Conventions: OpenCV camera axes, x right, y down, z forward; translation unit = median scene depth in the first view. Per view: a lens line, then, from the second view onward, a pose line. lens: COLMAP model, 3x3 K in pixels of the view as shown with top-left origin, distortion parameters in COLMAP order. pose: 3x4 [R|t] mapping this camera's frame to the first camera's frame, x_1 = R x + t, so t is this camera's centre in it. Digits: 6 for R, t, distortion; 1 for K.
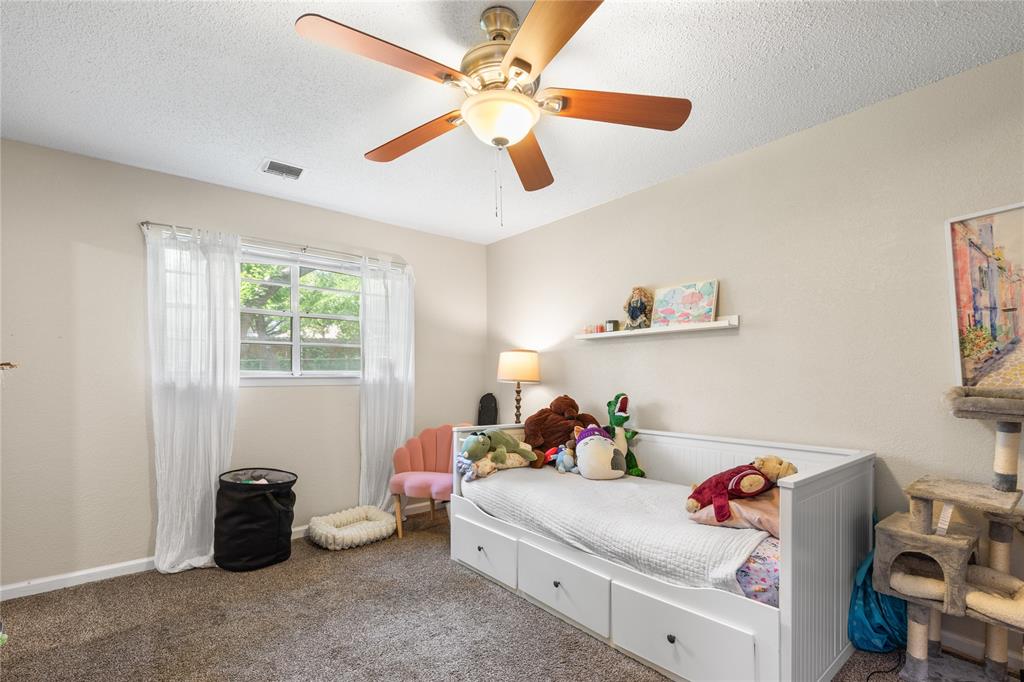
lens RADIAL K [[471.8, 0, 511.5], [0, 471.8, 372.6], [0, 0, 1]] dist [-0.000013, -0.000141]
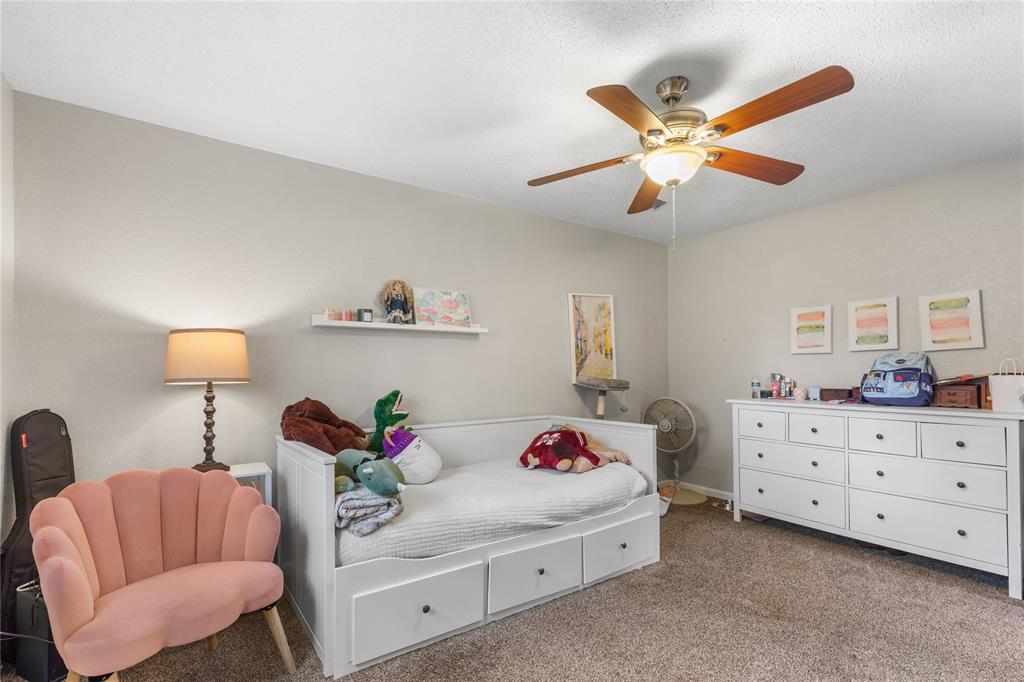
lens RADIAL K [[454.1, 0, 509.9], [0, 454.1, 365.9], [0, 0, 1]] dist [0.000764, 0.000058]
pose [[0.100321, 0.014622, 0.994848, -0.720264], [-0.002122, 0.999893, -0.014482, 0.008768], [-0.994953, -0.000658, 0.100341, 0.765599]]
